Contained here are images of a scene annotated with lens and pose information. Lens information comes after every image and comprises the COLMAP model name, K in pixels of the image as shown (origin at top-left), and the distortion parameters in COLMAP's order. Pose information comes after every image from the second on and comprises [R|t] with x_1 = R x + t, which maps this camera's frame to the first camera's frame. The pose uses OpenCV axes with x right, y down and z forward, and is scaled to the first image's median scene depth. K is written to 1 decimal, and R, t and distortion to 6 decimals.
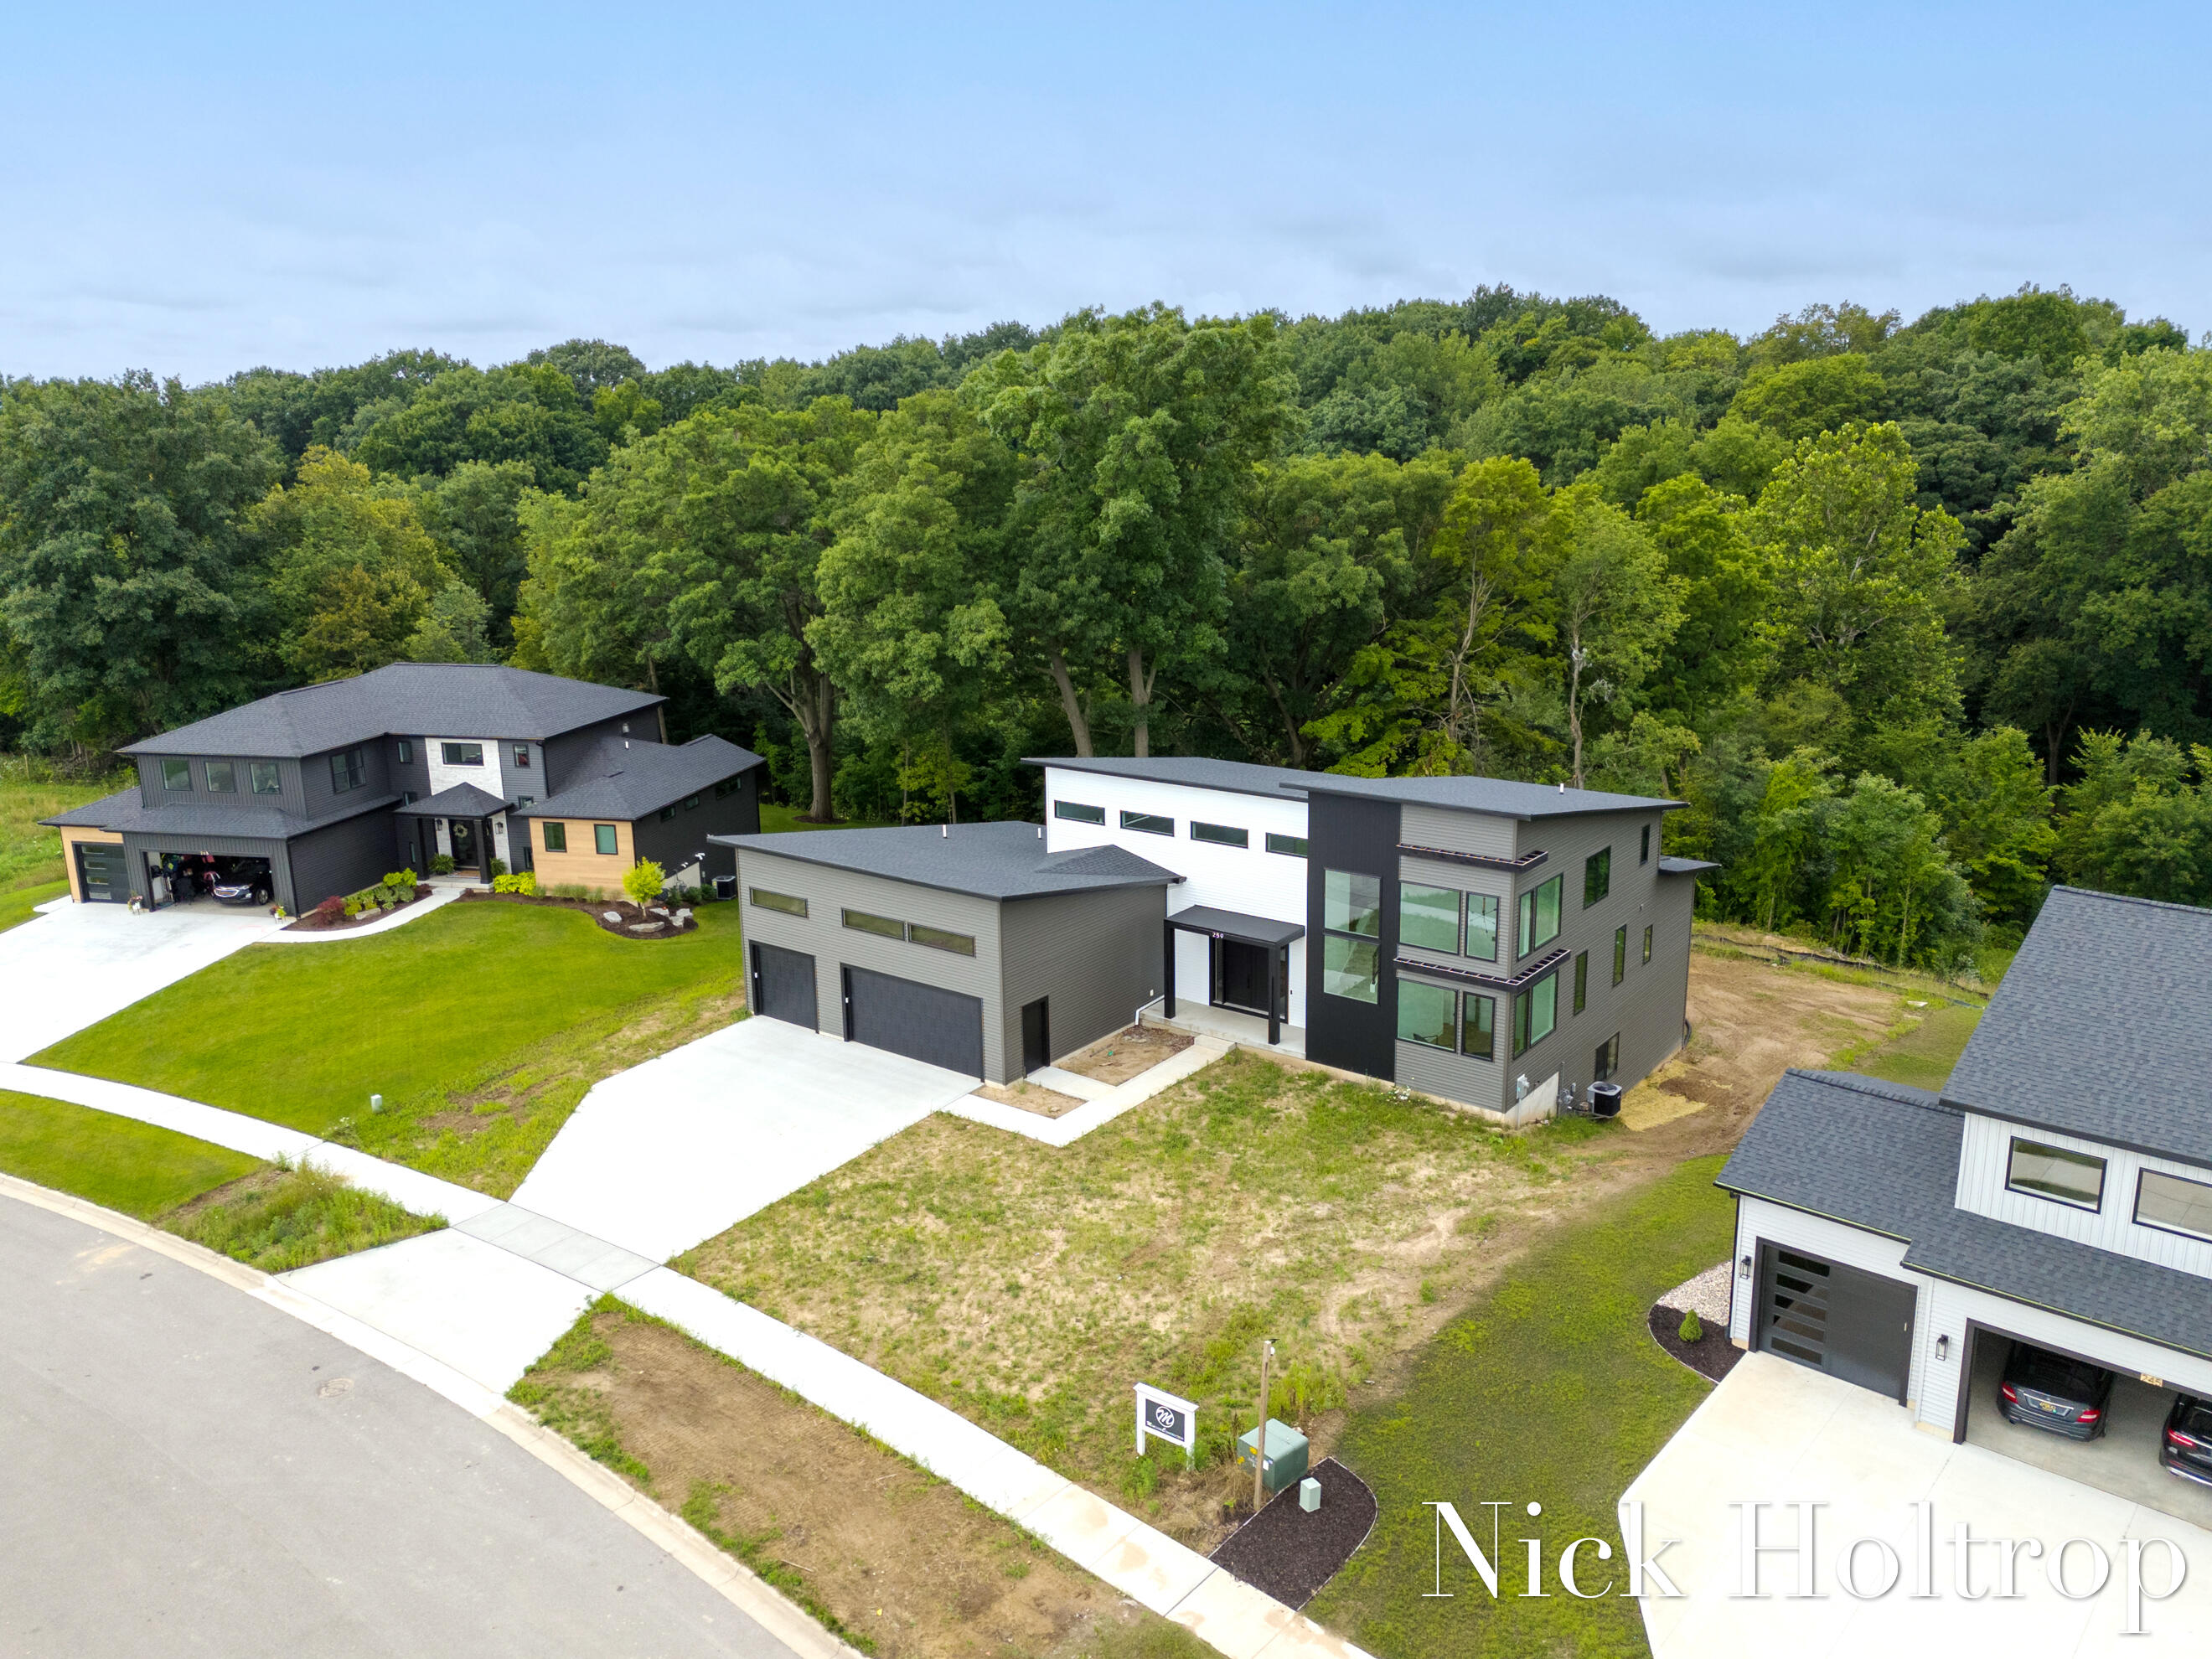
lens RADIAL K [[1622.4, 0, 1106.0], [0, 1622.4, 829.5], [0, 0, 1]] dist [0.077946, -0.083400]
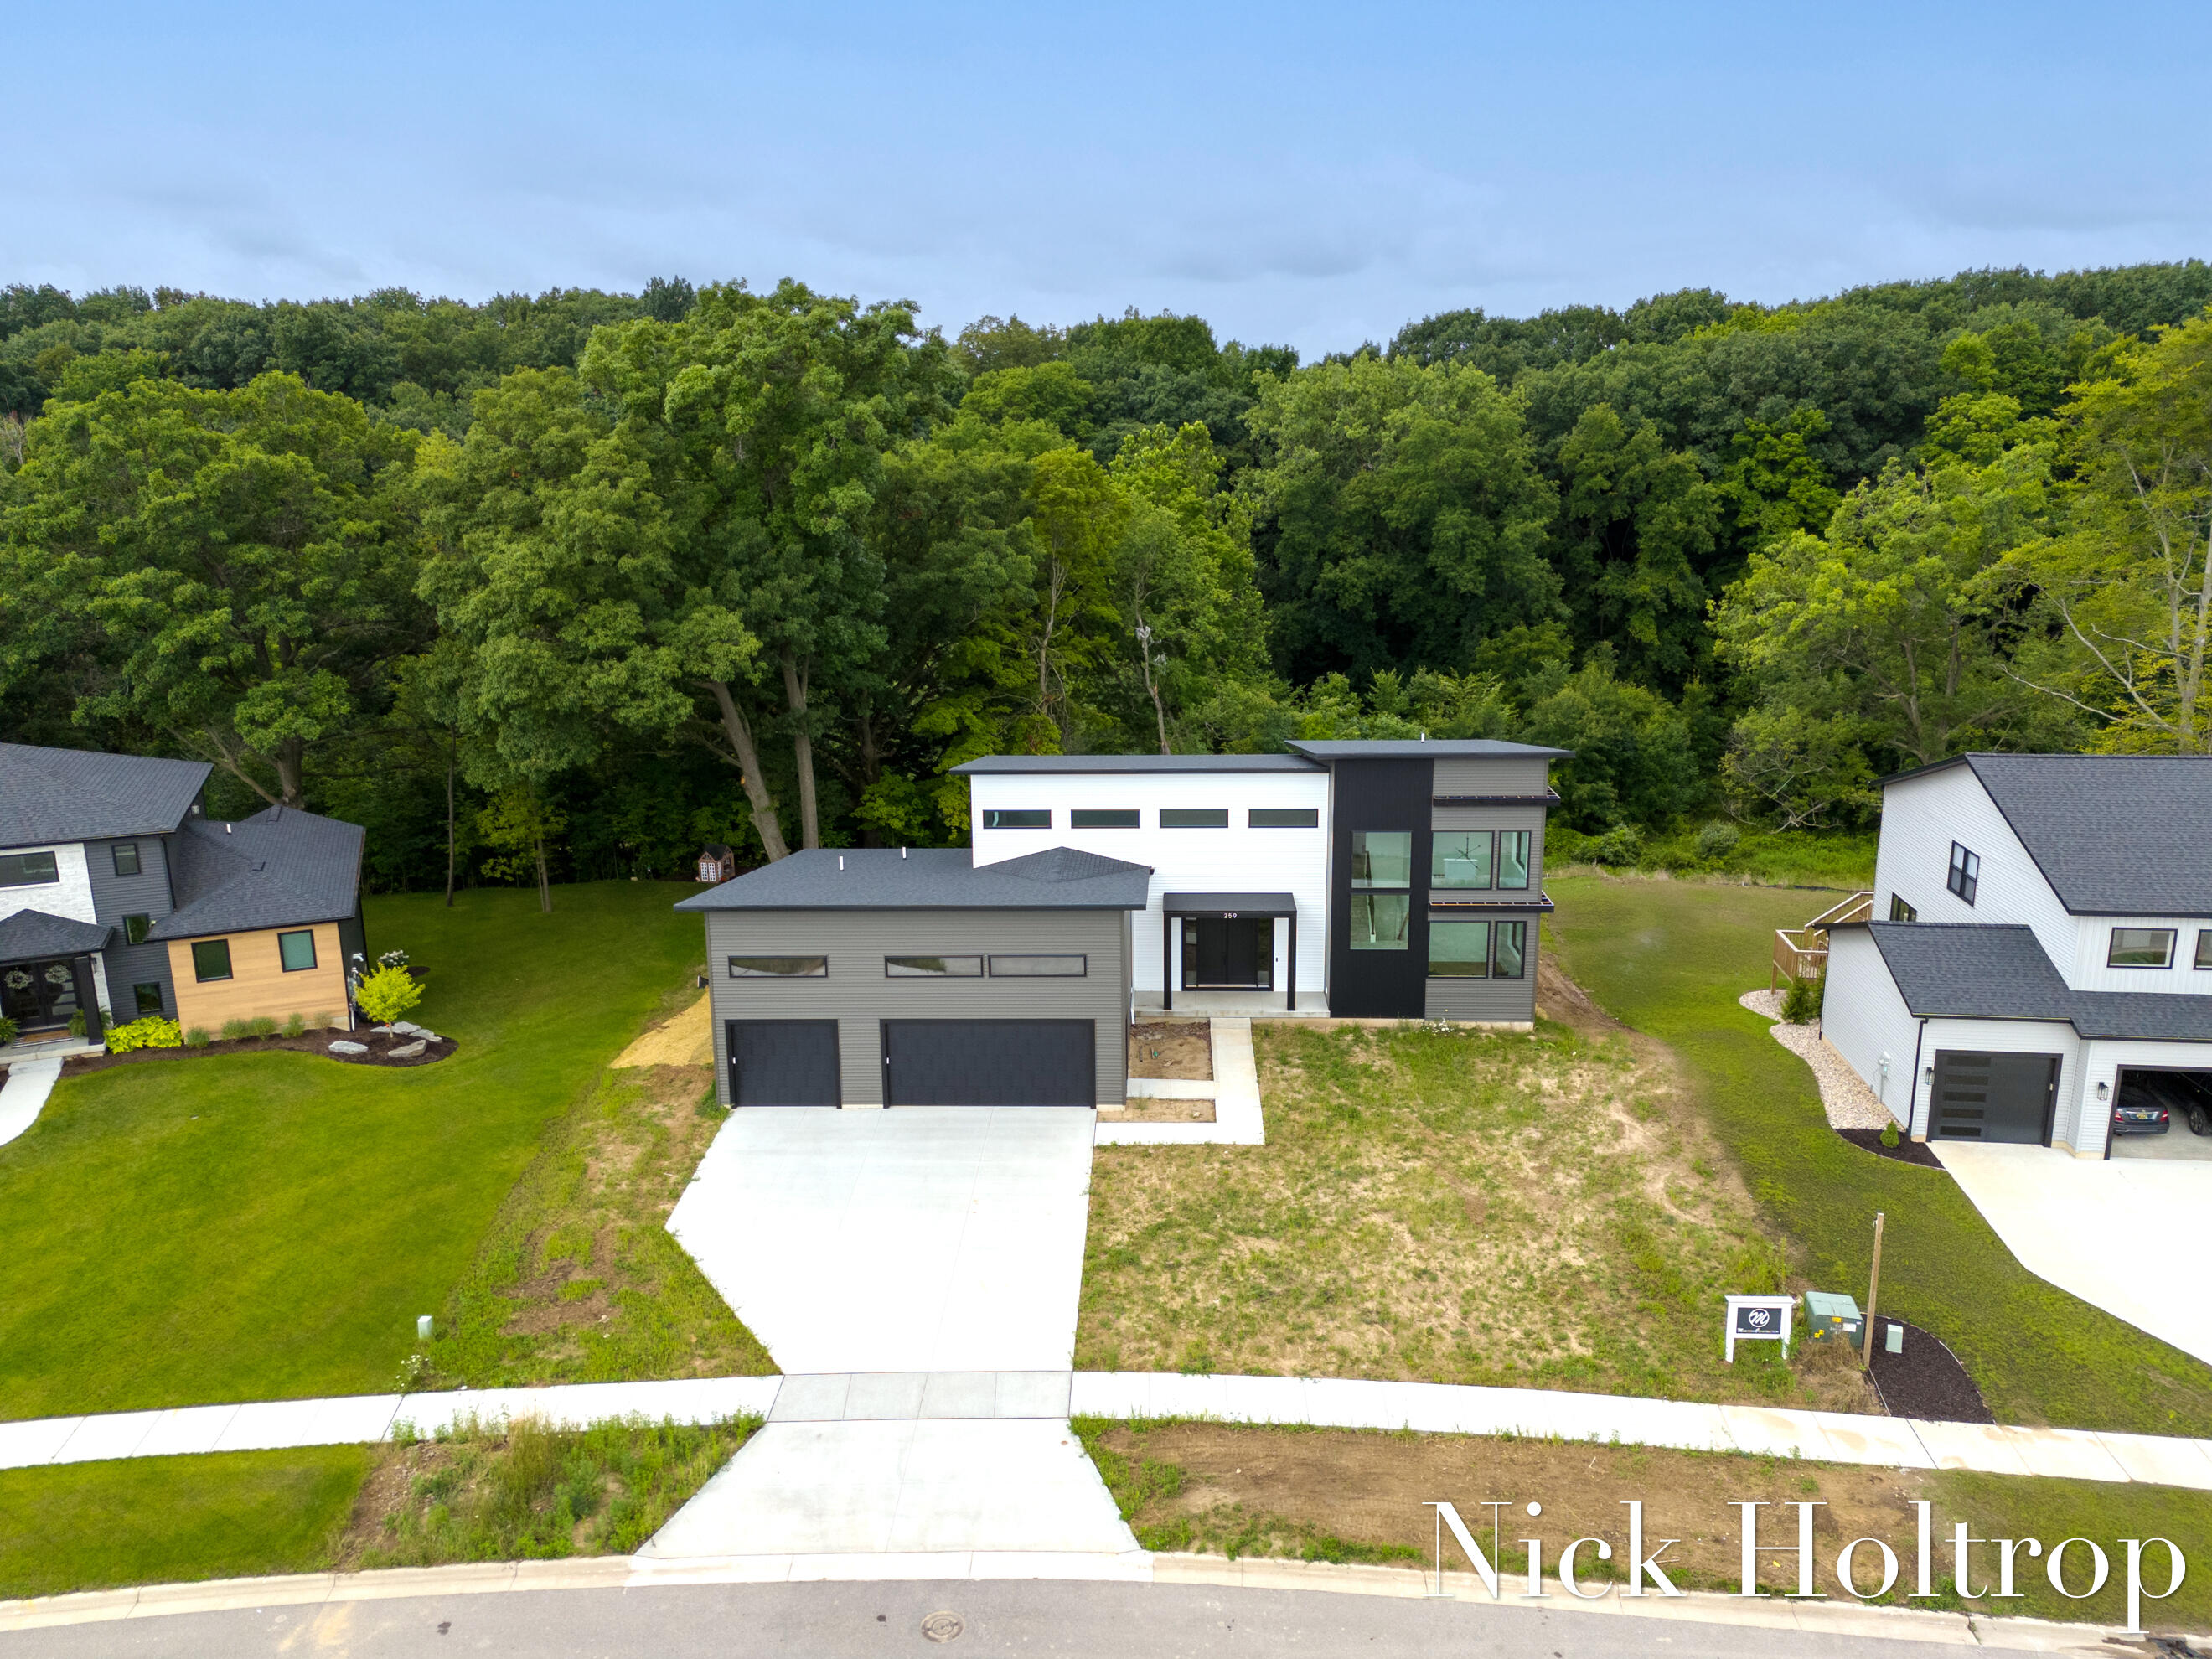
lens RADIAL K [[1622.4, 0, 1106.0], [0, 1622.4, 829.5], [0, 0, 1]] dist [0.077946, -0.083400]
pose [[0.815559, -0.134820, 0.562750, -0.561140], [0.135177, 0.989962, 0.041265, -0.040339], [-0.562664, 0.042417, 0.825597, 0.211255]]
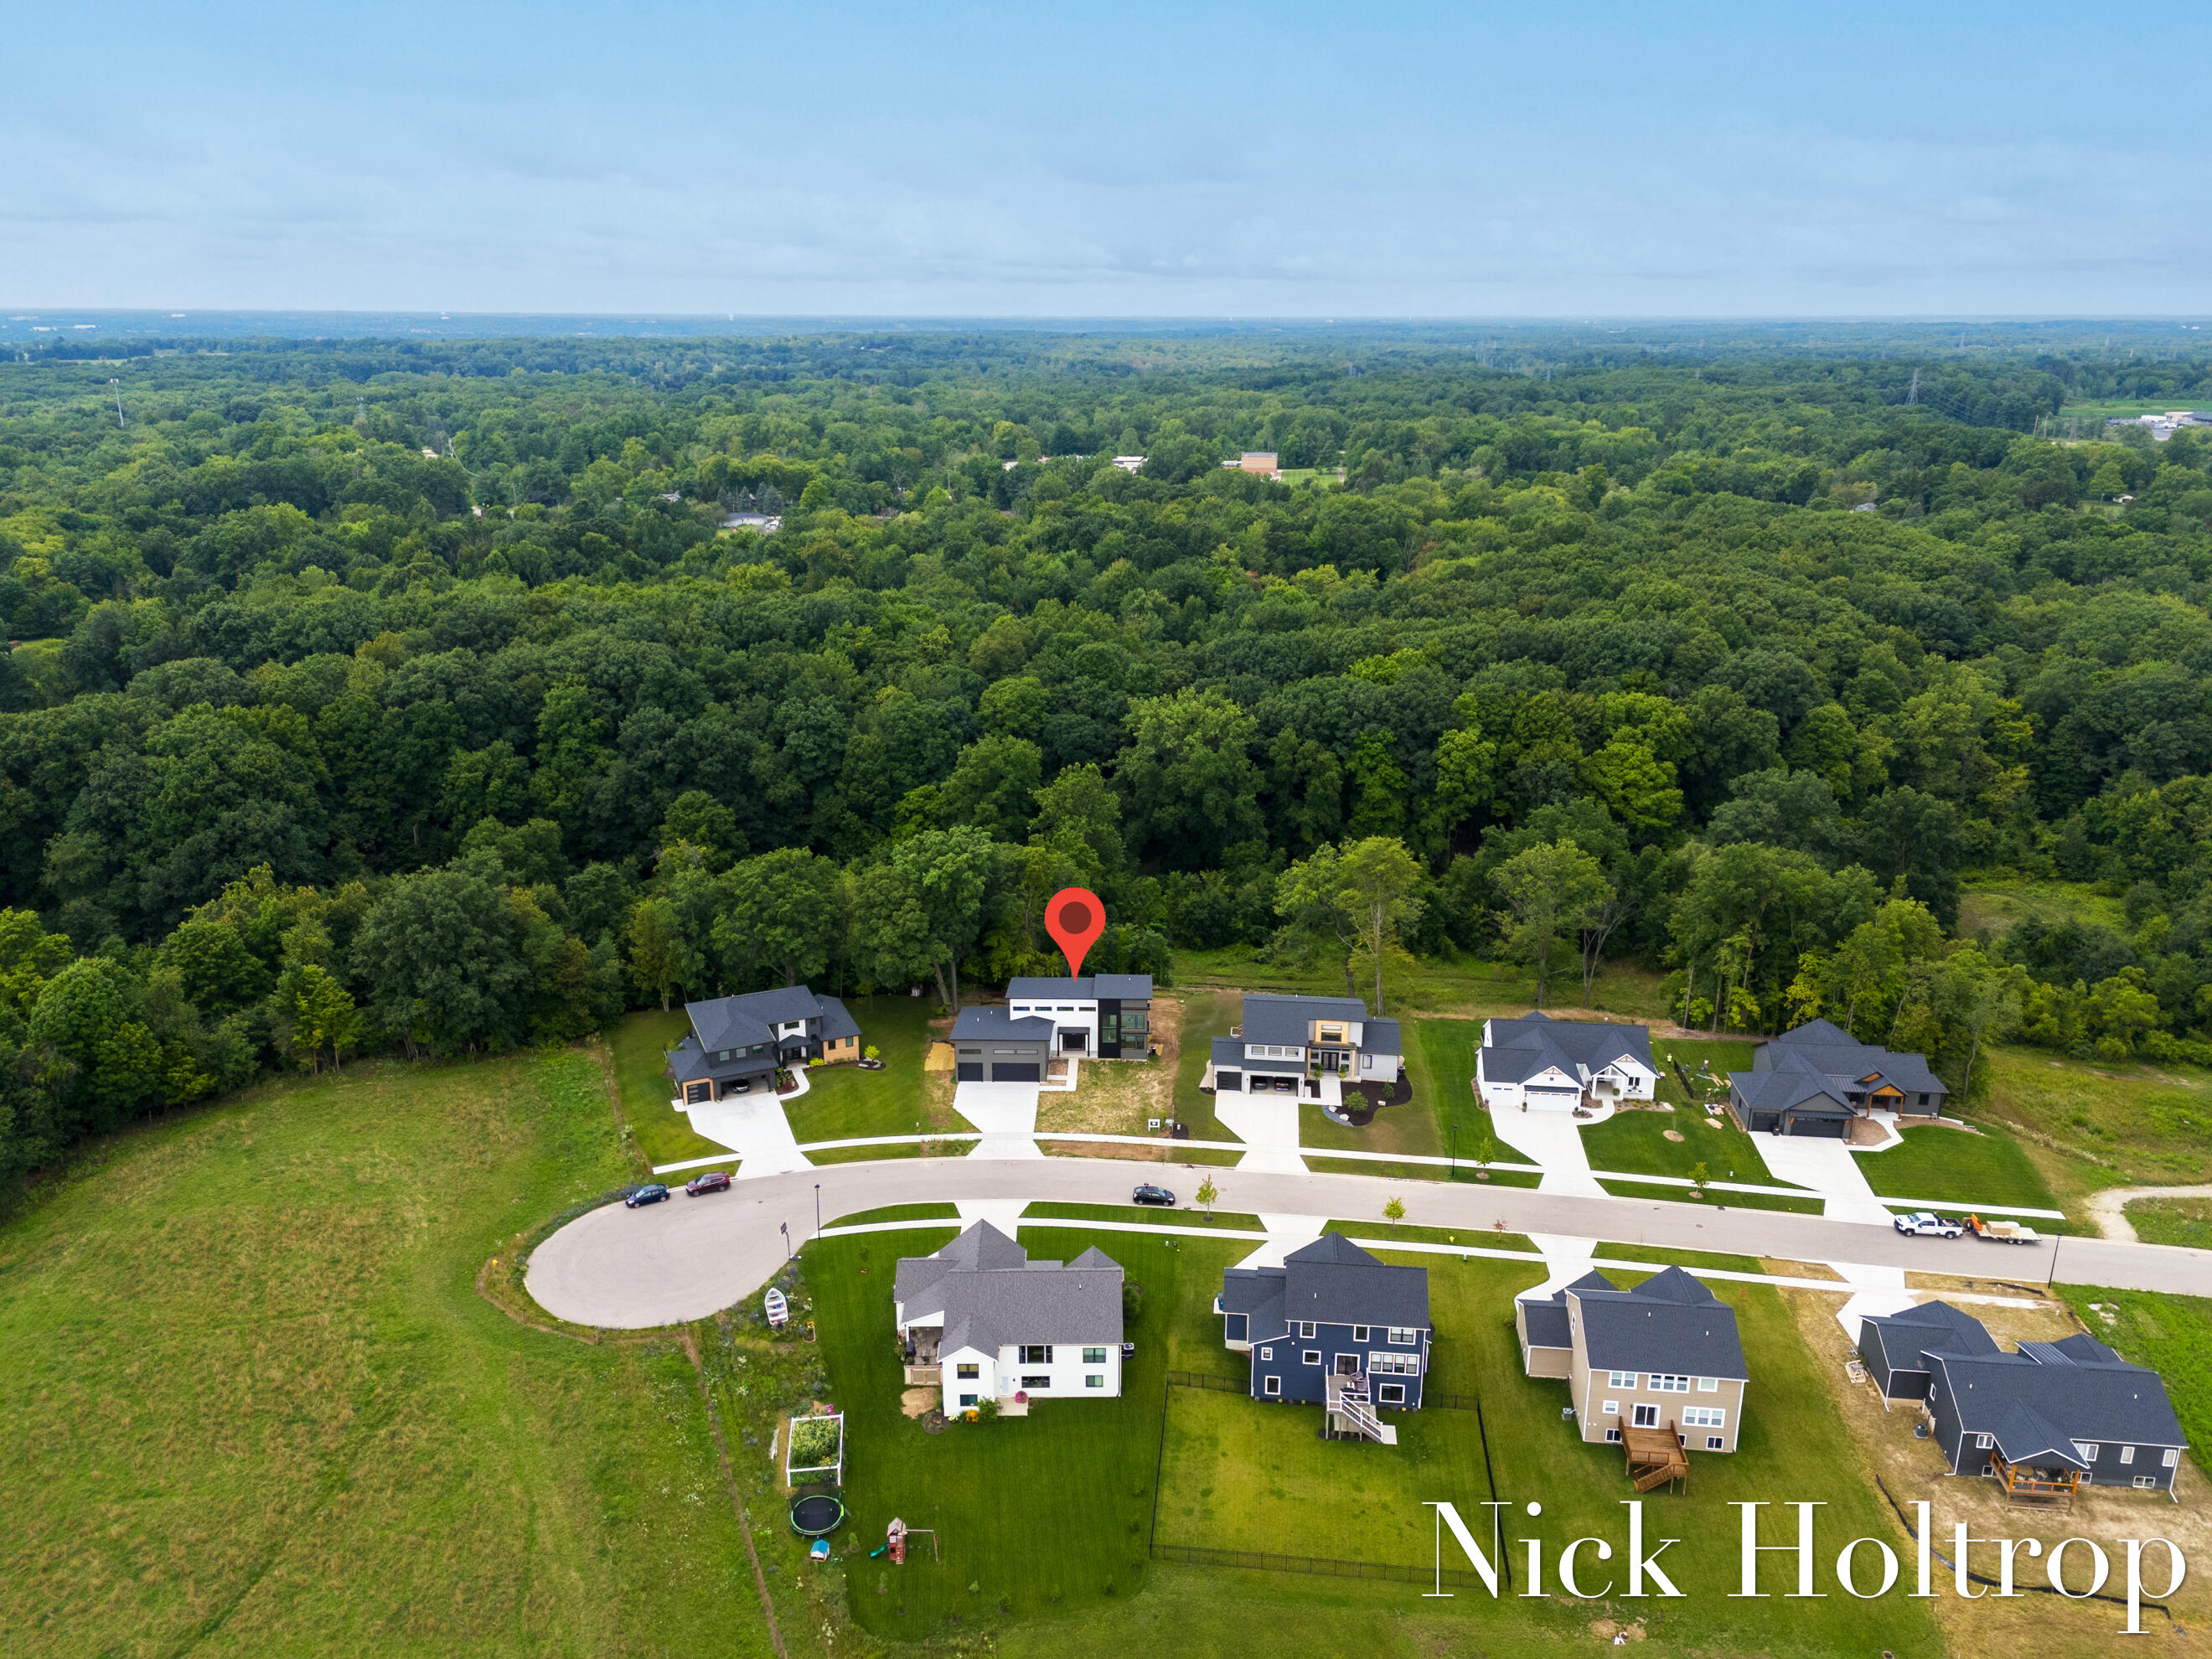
lens RADIAL K [[1544.8, 0, 1106.0], [0, 1544.8, 829.5], [0, 0, 1]] dist [0.196193, -0.067808]
pose [[0.804958, -0.156763, 0.572248, -2.091574], [0.123765, 0.987613, 0.096454, -0.840311], [-0.580279, -0.006817, 0.814389, -2.326344]]
